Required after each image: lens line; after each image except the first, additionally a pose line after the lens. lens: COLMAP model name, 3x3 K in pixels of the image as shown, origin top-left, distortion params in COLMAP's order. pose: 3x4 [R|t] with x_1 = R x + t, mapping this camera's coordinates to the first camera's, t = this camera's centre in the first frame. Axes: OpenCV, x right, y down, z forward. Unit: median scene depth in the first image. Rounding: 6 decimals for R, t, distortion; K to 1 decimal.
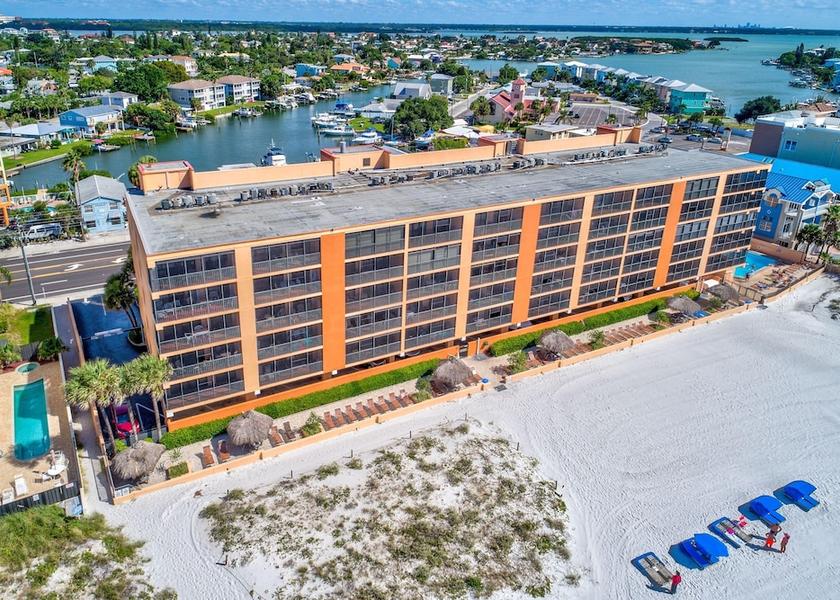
lens RADIAL K [[618.1, 0, 408.3], [0, 618.1, 301.2], [0, 0, 1]] dist [0.068847, -0.000579]
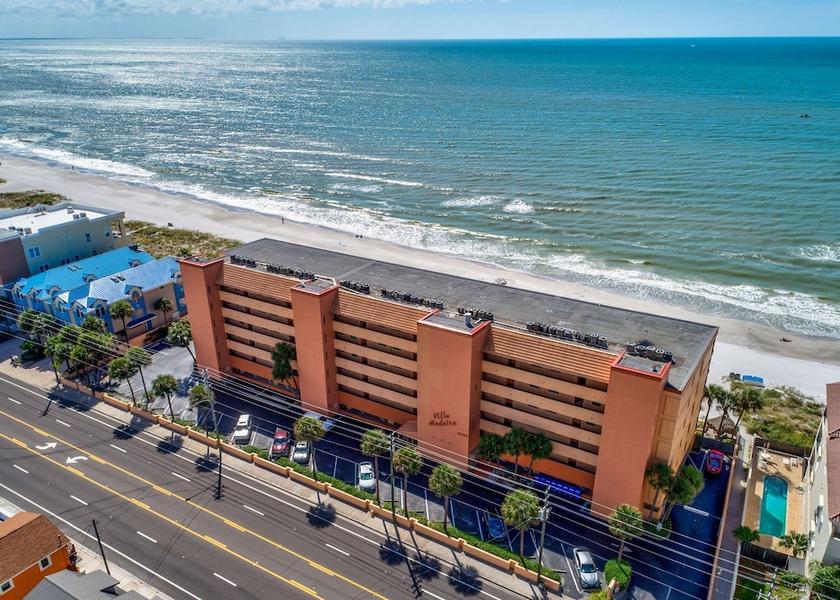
lens RADIAL K [[618.1, 0, 408.3], [0, 618.1, 301.2], [0, 0, 1]] dist [0.068847, -0.000579]
pose [[-0.480960, -0.367567, 0.795973, -1.169516], [0.347615, 0.753520, 0.558006, -1.200712], [-0.804886, 0.545071, -0.234641, 1.753410]]
